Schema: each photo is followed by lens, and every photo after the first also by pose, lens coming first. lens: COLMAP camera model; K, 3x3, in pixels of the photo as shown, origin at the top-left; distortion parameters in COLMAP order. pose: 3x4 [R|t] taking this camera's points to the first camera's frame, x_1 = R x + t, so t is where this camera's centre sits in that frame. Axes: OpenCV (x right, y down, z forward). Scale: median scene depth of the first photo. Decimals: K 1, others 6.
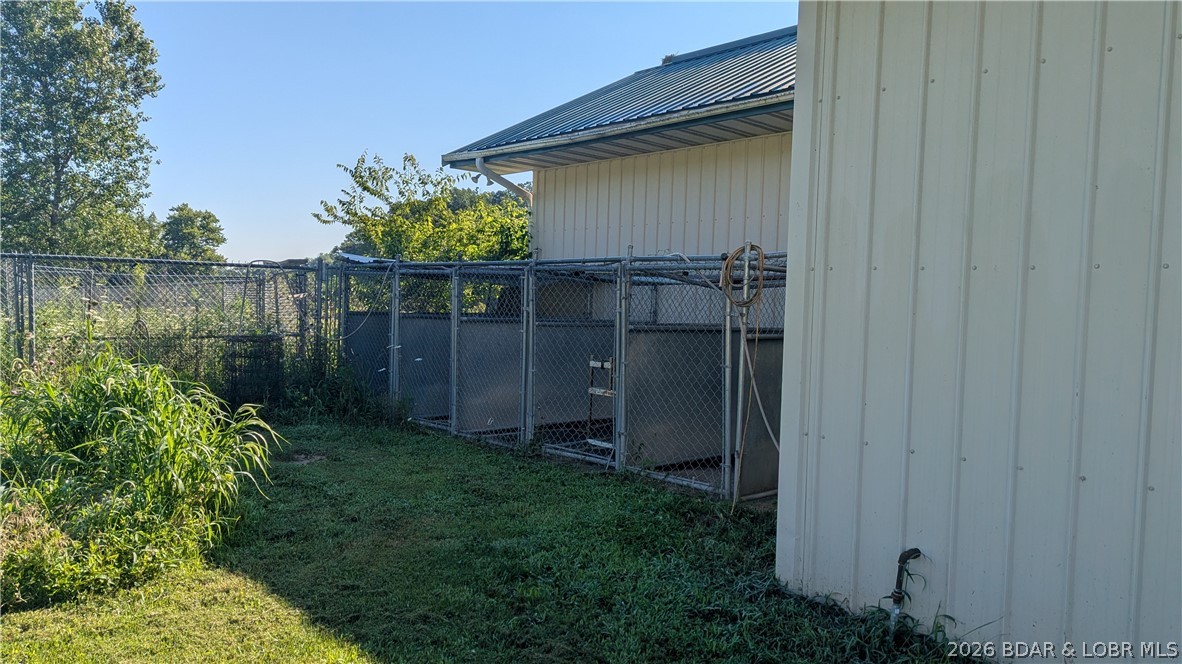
lens RADIAL K [[868.5, 0, 590.3], [0, 868.5, 331.0], [0, 0, 1]] dist [0.076318, -0.018259]
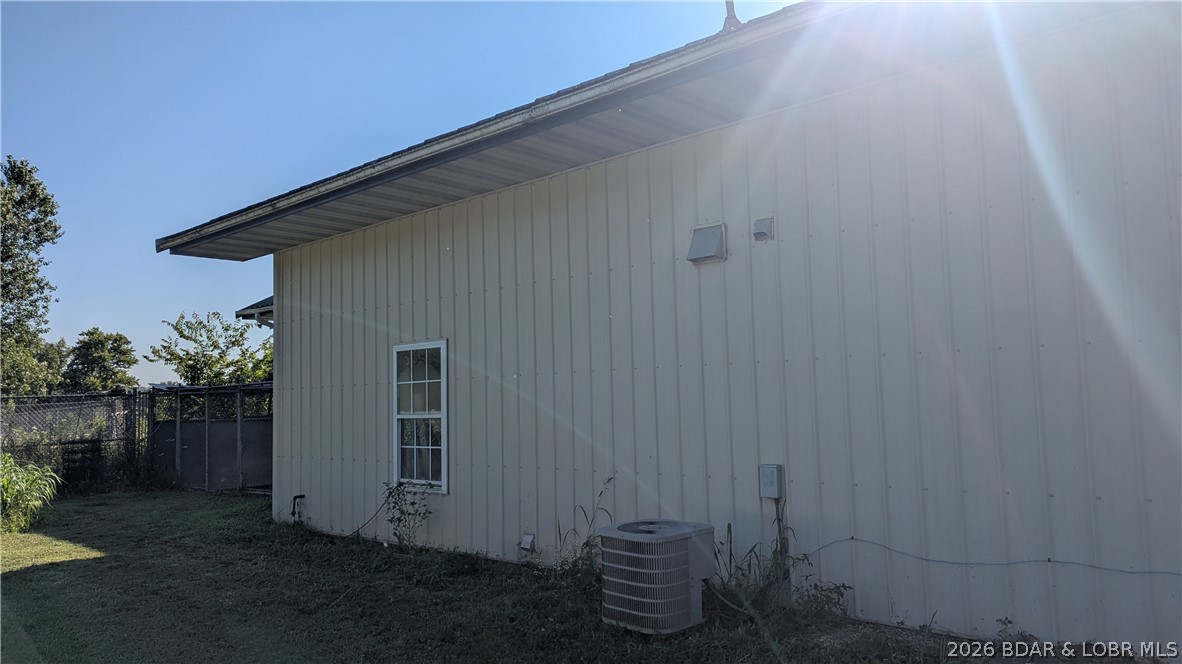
lens RADIAL K [[868.5, 0, 590.6], [0, 868.5, 337.4], [0, 0, 1]] dist [0.076318, -0.018259]
pose [[0.995957, -0.050132, 0.074538, 0.099600], [0.057554, 0.993219, -0.101008, 0.008787], [-0.068969, 0.104890, 0.992089, -0.162693]]
